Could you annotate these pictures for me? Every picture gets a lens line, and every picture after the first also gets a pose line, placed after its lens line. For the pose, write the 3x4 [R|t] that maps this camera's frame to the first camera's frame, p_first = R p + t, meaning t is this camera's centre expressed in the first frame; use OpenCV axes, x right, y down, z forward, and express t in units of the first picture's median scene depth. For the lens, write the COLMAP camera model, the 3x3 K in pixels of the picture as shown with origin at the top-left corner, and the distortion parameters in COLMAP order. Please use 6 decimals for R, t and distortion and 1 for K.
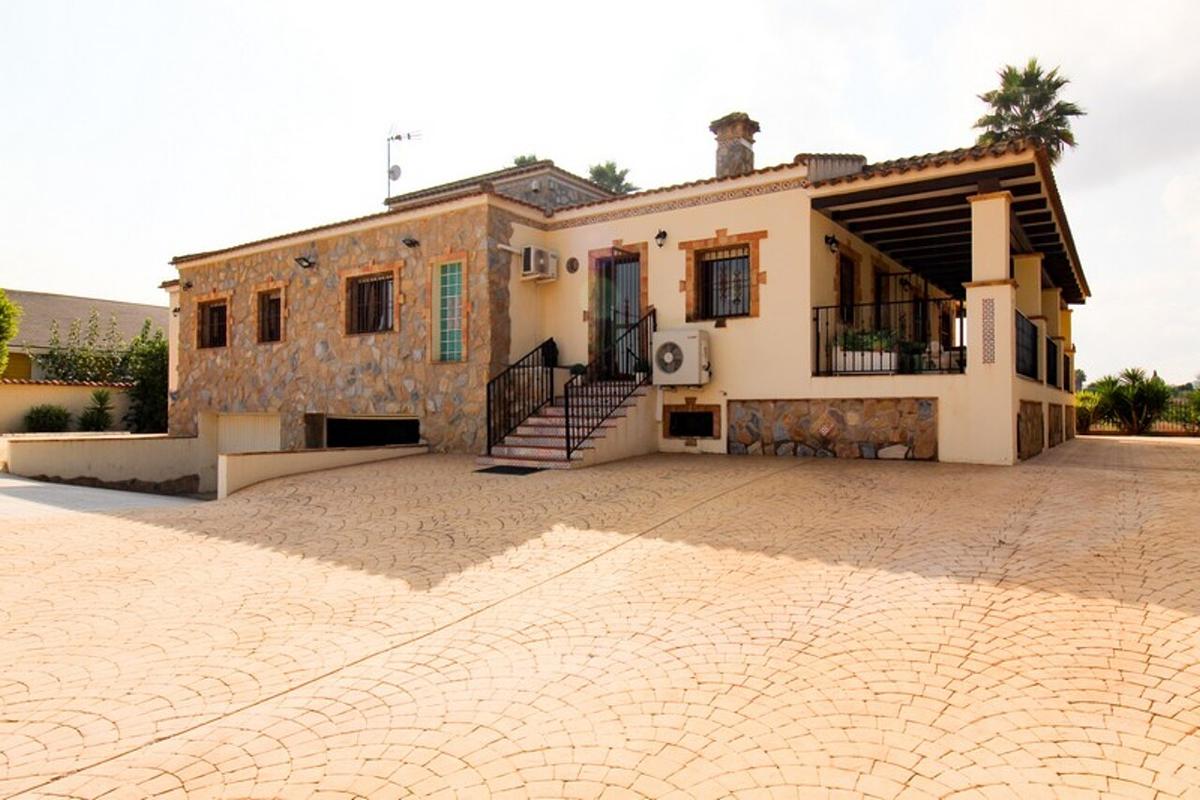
lens RADIAL K [[753.0, 0, 607.7], [0, 753.0, 399.8], [0, 0, 1]] dist [0.007627, 0.001735]
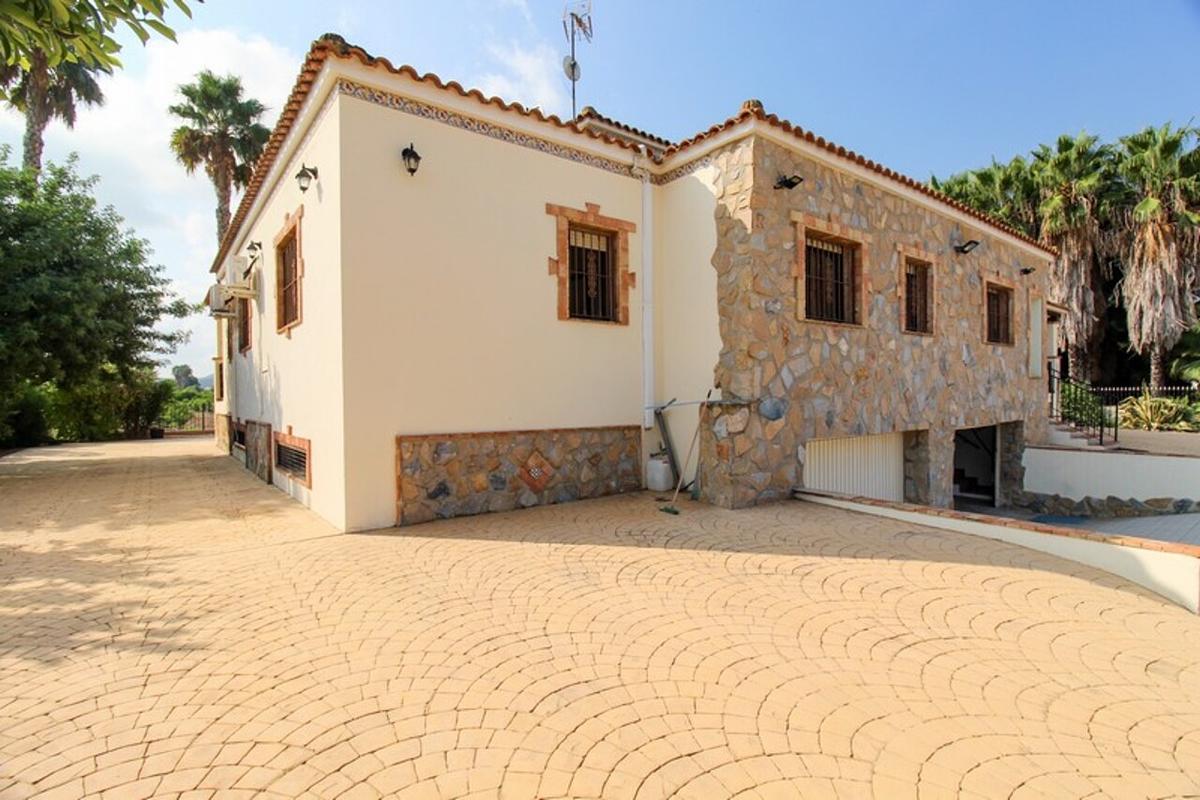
lens RADIAL K [[568.2, 0, 607.1], [0, 568.2, 399.4], [0, 0, 1]] dist [-0.008040, -0.003983]
pose [[0.284963, -0.014516, 0.958429, -1.107792], [-0.006054, 0.999838, 0.016943, -0.021152], [-0.958520, -0.010630, 0.284829, 1.188956]]
